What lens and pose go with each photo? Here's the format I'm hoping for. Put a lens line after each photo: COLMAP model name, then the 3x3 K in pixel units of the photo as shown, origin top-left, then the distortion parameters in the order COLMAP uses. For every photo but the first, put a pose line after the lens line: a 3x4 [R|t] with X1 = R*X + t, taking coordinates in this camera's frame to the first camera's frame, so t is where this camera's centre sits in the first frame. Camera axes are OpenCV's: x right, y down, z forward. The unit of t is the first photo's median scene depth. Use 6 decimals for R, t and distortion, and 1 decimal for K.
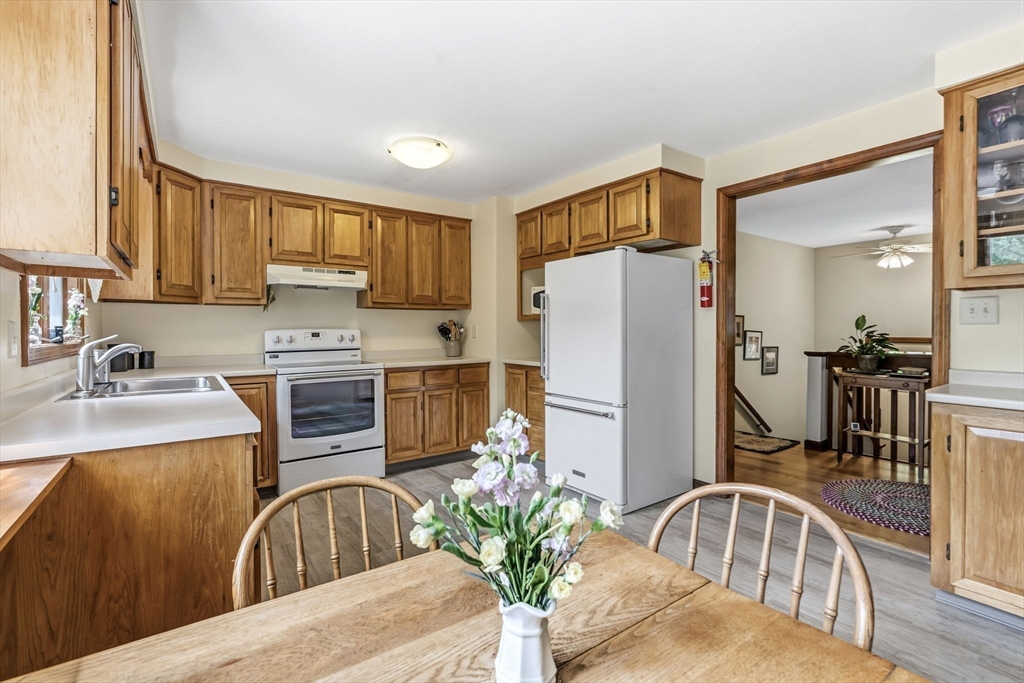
lens RADIAL K [[466.6, 0, 513.5], [0, 466.6, 331.0], [0, 0, 1]] dist [-0.000407, -0.000017]
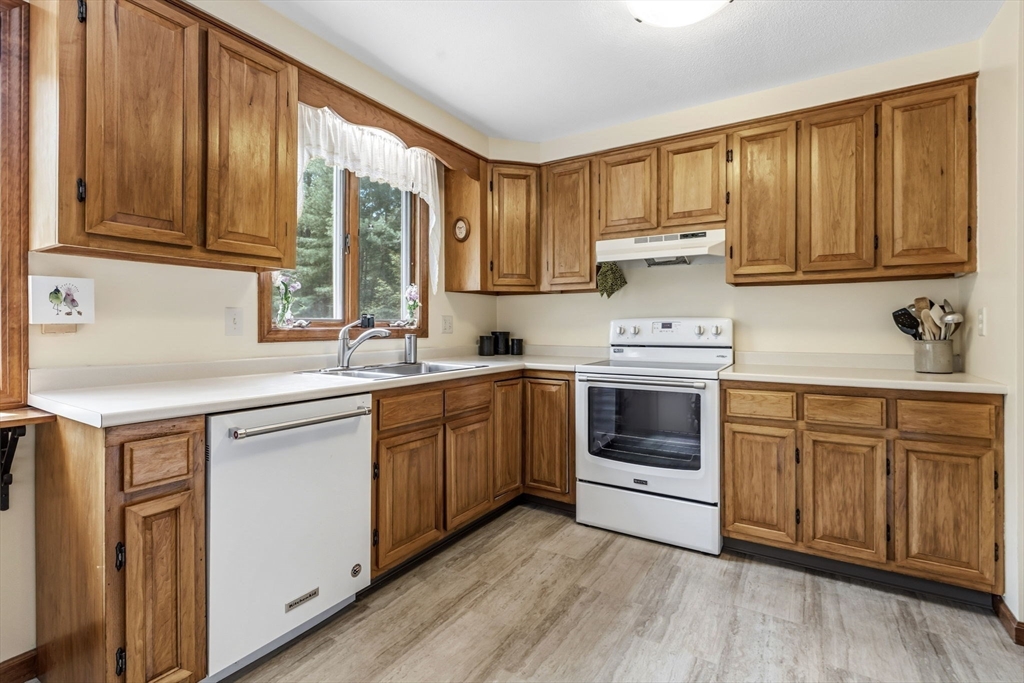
lens RADIAL K [[468.7, 0, 510.5], [0, 468.7, 324.7], [0, 0, 1]] dist [-0.002441, -0.000284]
pose [[0.380392, 0.003356, -0.924819, 0.188508], [-0.007184, 0.999974, 0.000673, 0.008611], [0.924797, 0.006388, 0.380407, 0.496937]]
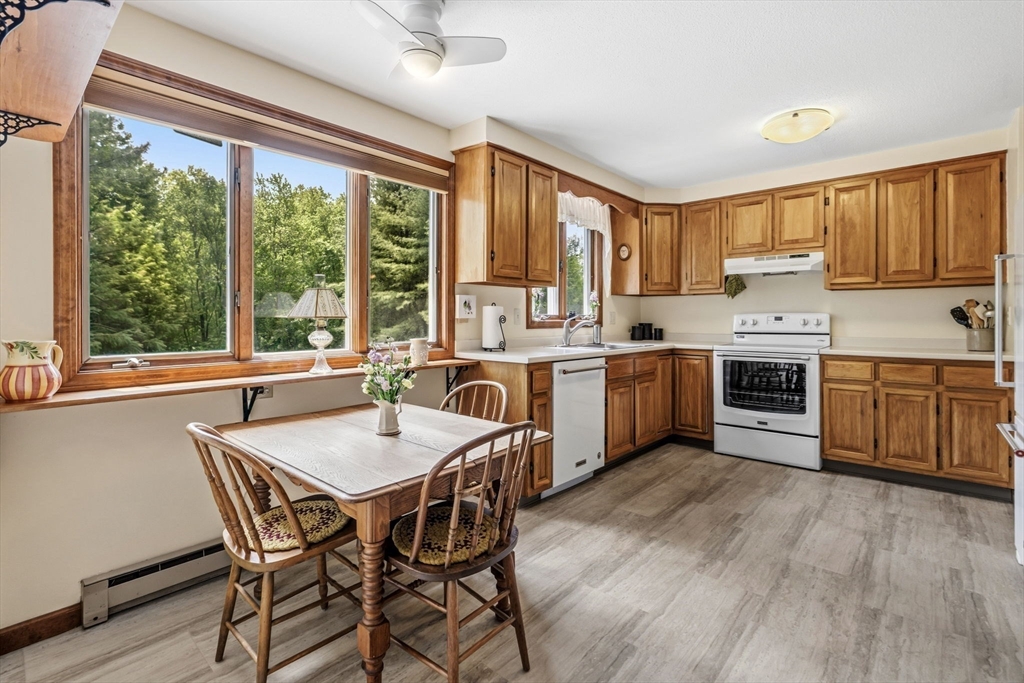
lens RADIAL K [[469.2, 0, 515.0], [0, 469.2, 316.5], [0, 0, 1]] dist [-0.001028, 0.000311]
pose [[0.230837, 0.000838, -0.972992, 0.489451], [-0.006099, 0.999981, -0.000586, 0.008074], [0.972973, 0.006069, 0.230838, 0.182868]]
